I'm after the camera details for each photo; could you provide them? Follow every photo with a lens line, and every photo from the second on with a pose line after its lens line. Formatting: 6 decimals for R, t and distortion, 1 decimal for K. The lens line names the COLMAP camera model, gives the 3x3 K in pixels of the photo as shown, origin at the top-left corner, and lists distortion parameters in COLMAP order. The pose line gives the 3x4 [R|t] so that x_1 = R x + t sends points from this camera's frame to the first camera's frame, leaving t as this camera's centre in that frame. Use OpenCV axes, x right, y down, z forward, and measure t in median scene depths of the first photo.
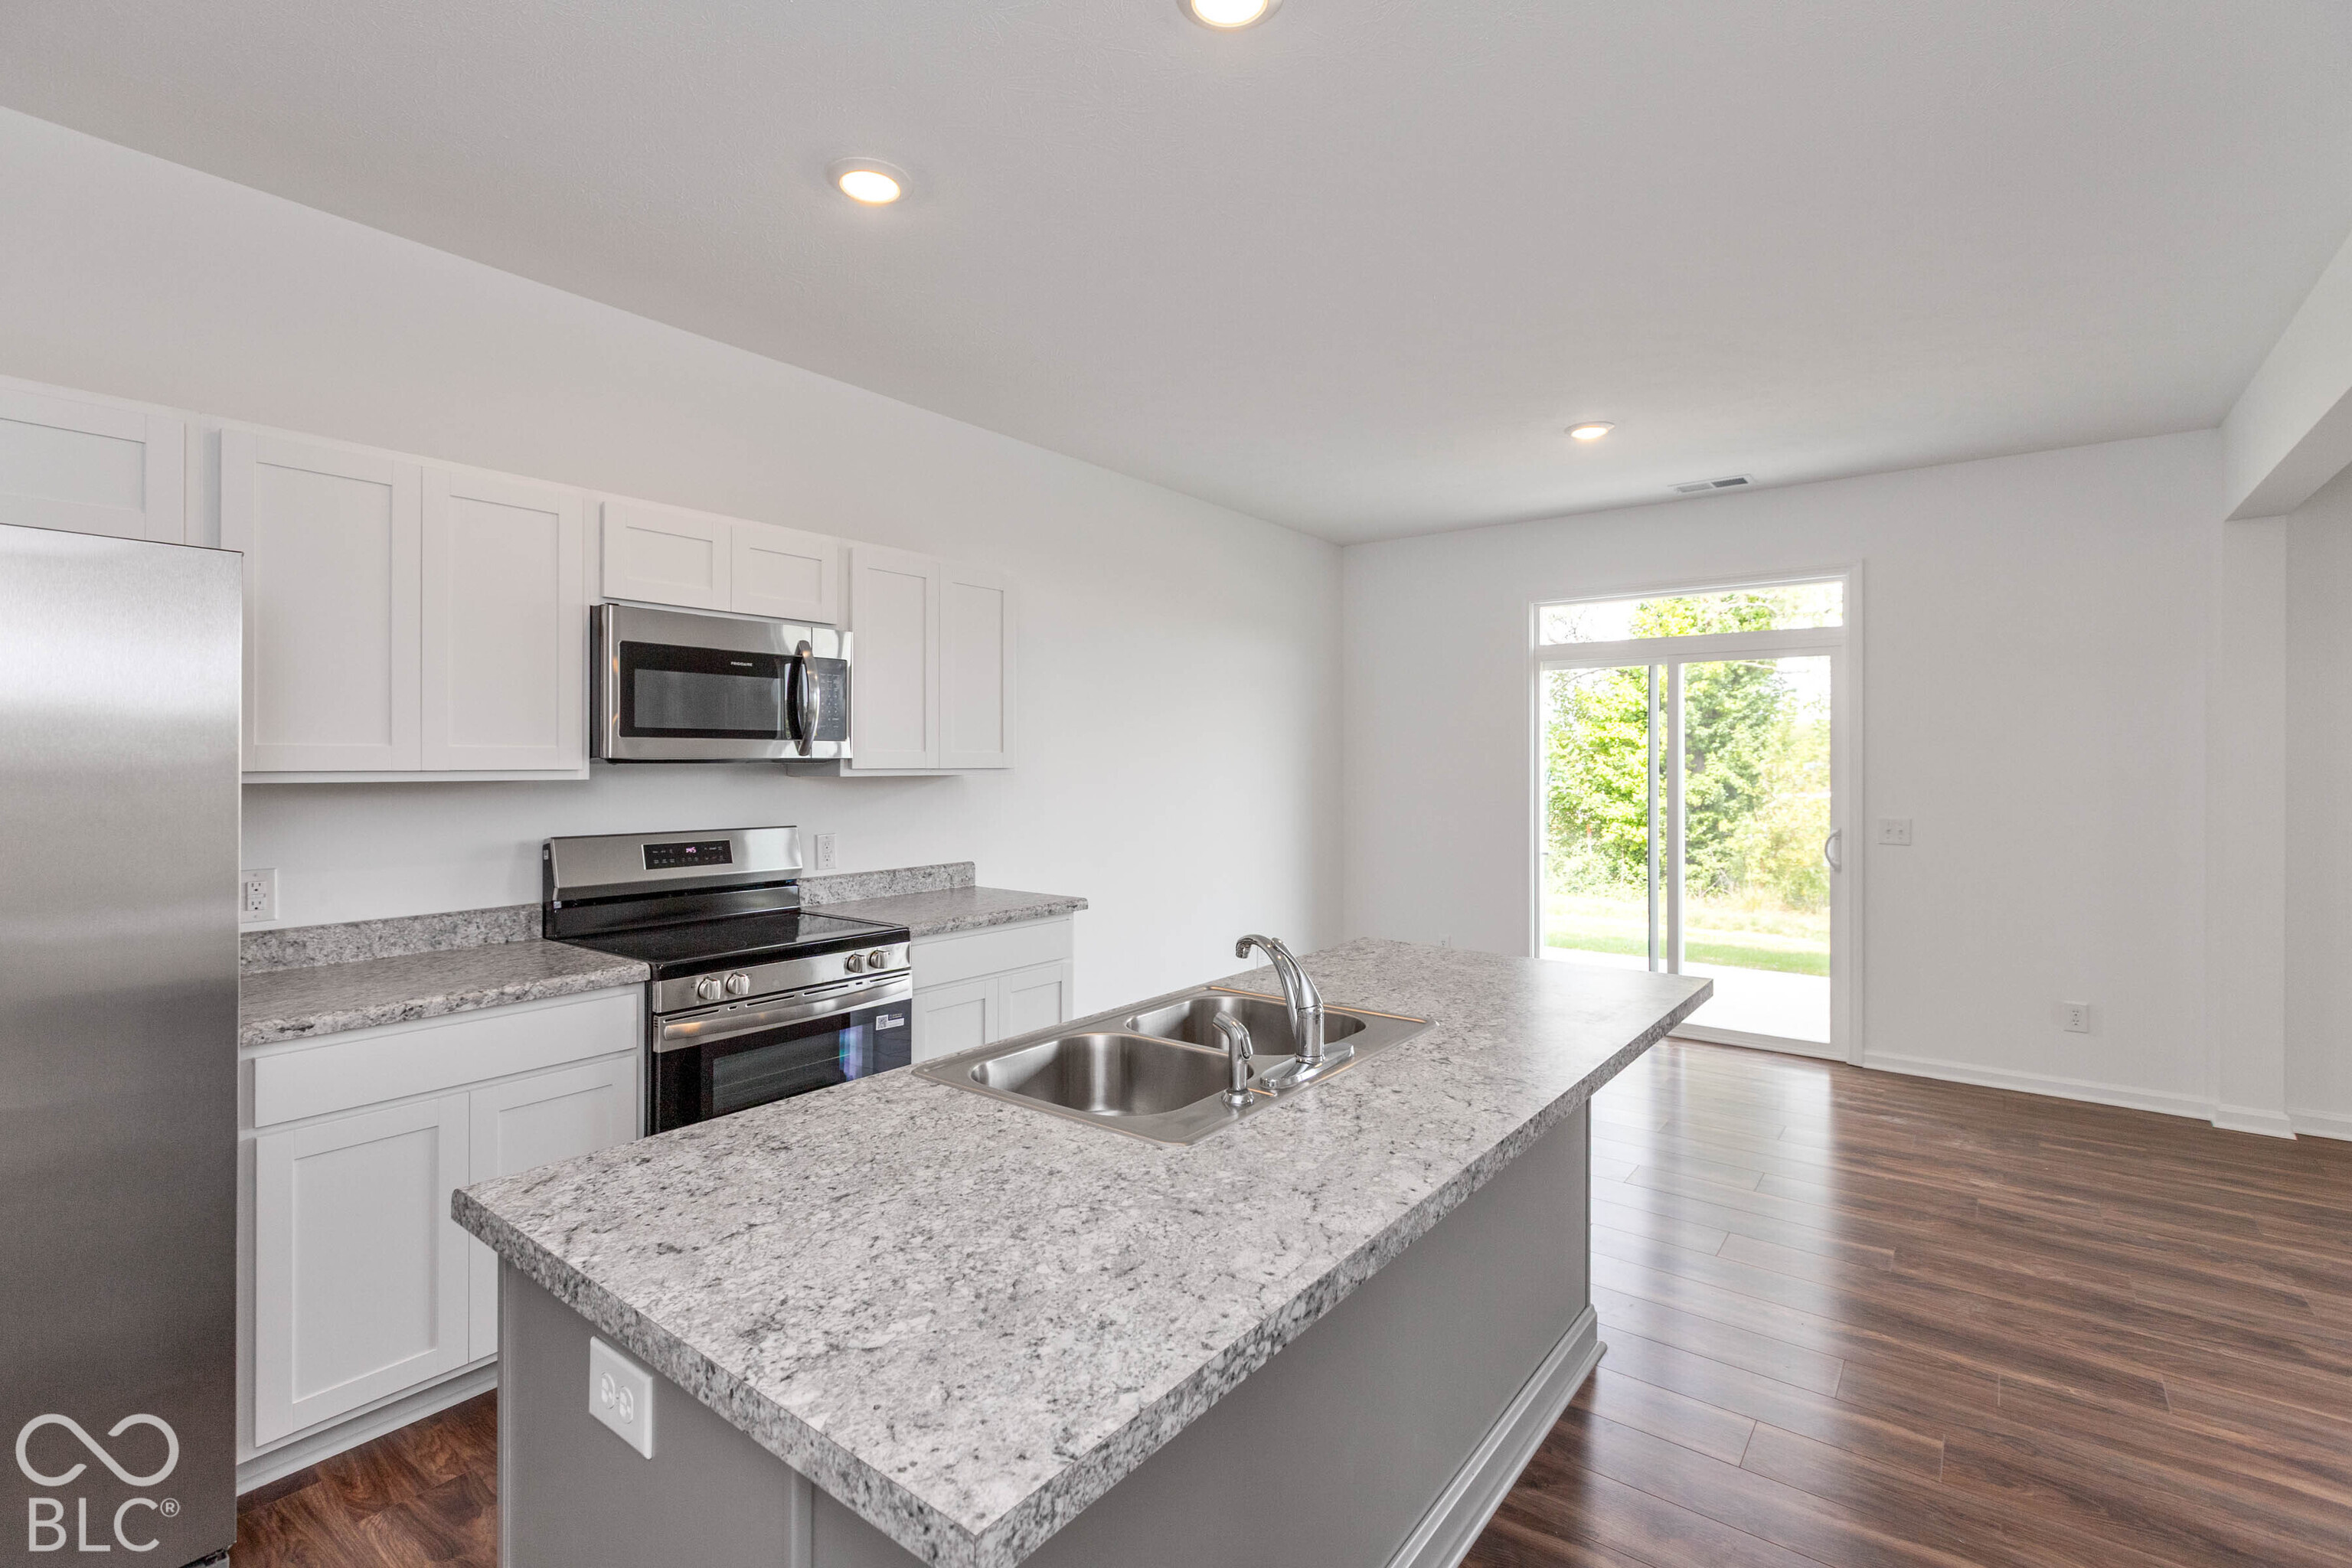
lens RADIAL K [[1071.1, 0, 1167.5], [0, 1071.1, 768.5], [0, 0, 1]] dist [0.001155, 0.000467]
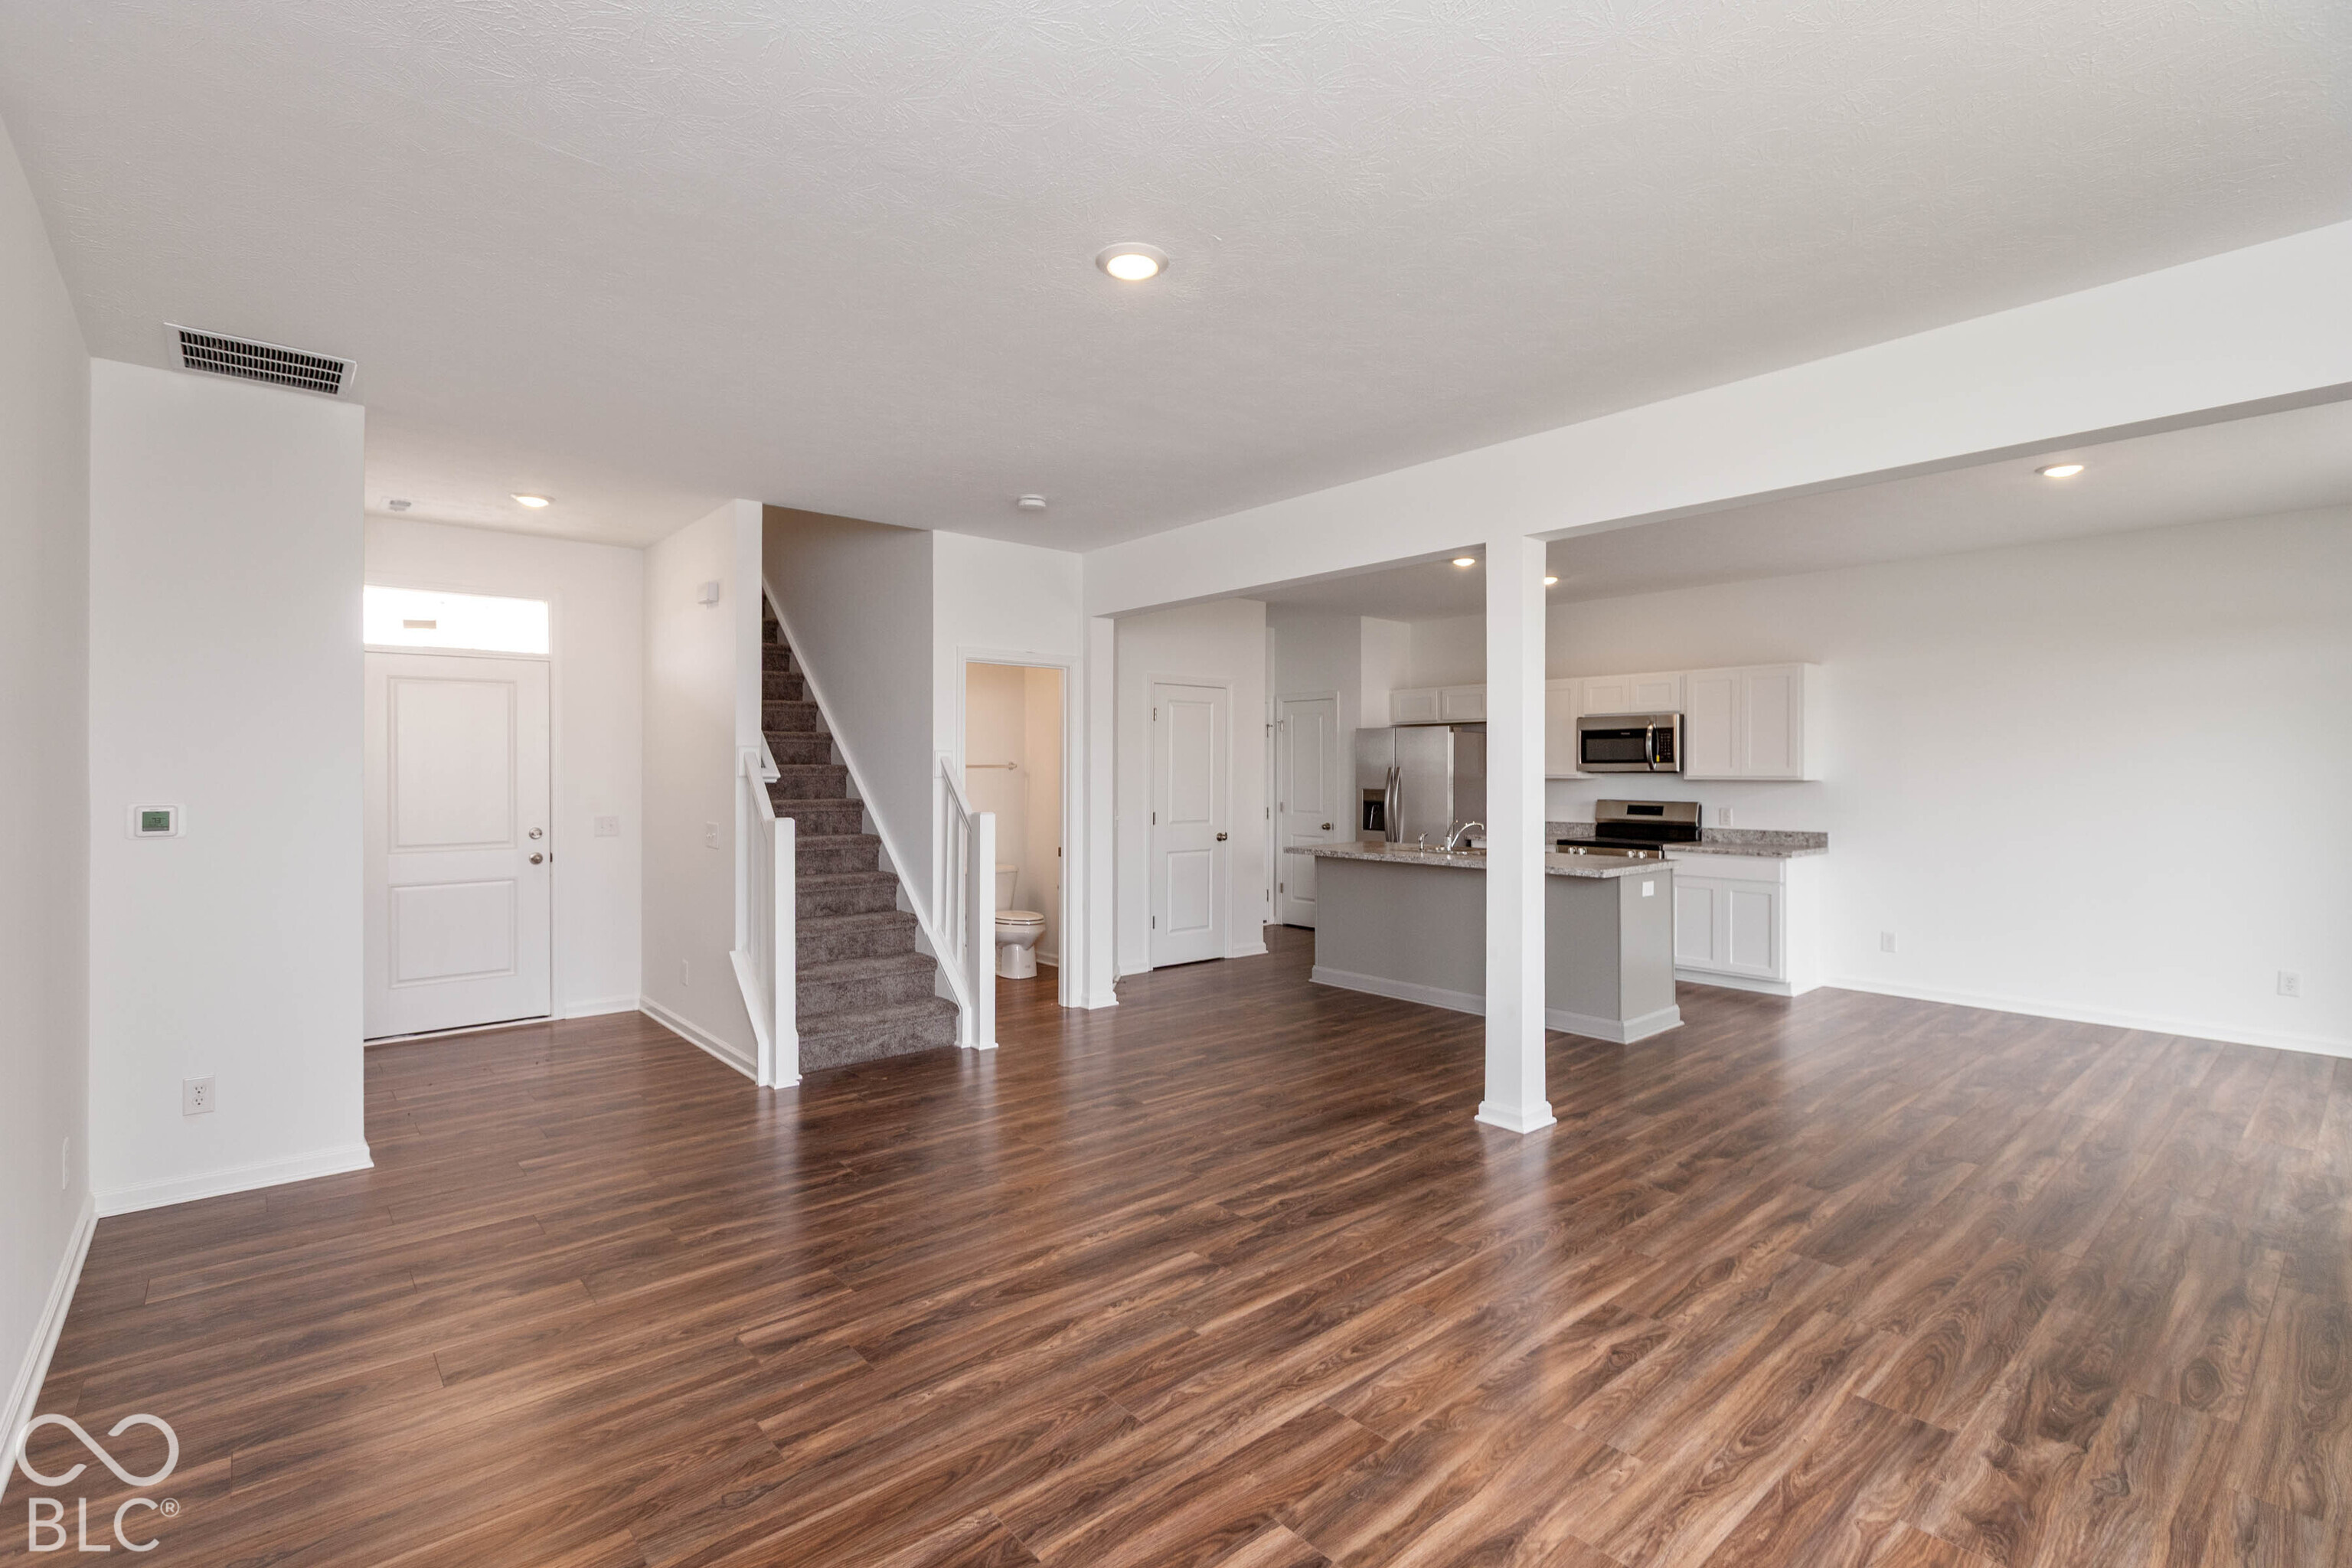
lens RADIAL K [[1071.1, 0, 1167.5], [0, 1071.1, 768.5], [0, 0, 1]] dist [0.001155, 0.000467]
pose [[-0.198963, -0.001697, -0.980006, 2.167258], [-0.009293, 0.999957, 0.000155, -0.005676], [0.979963, 0.009138, -0.198970, 0.418504]]
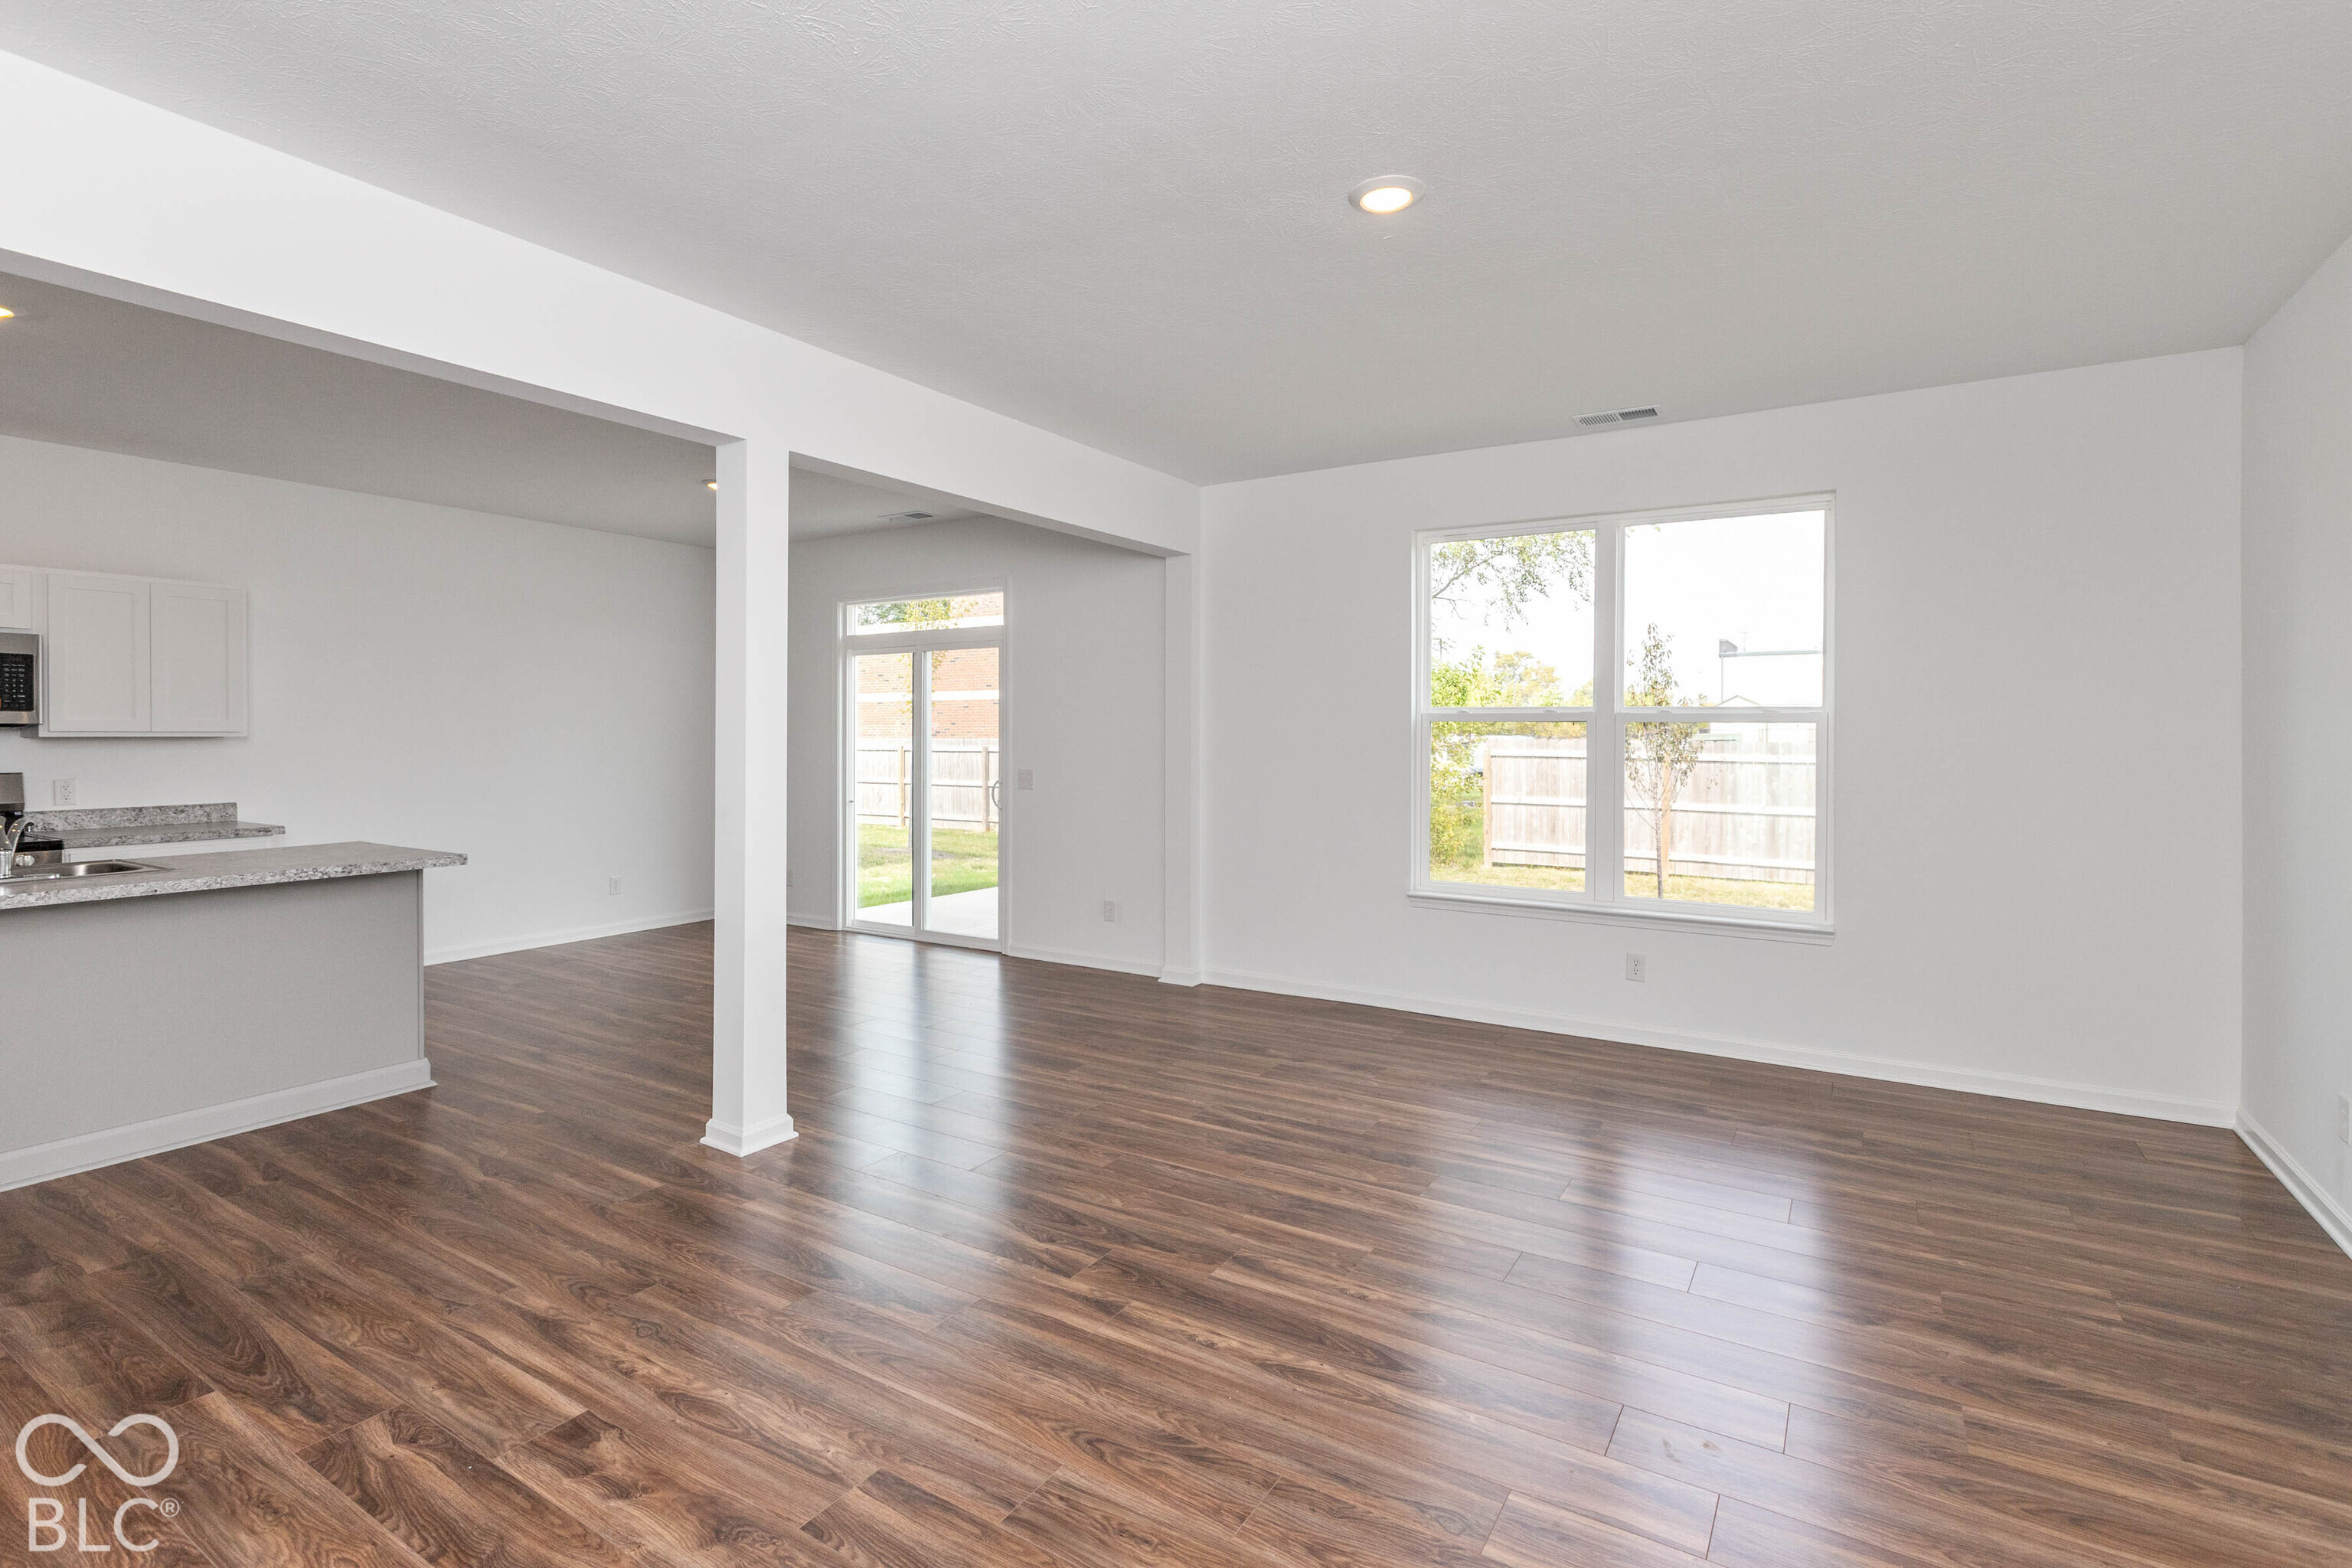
lens RADIAL K [[1105.4, 0, 1171.5], [0, 1105.4, 734.1], [0, 0, 1]] dist [0.001266, 0.000560]
pose [[0.995660, -0.000049, 0.093063, 1.093276], [0.000744, 0.999972, -0.007434, 0.016870], [-0.093060, 0.007471, 0.995632, -0.614516]]
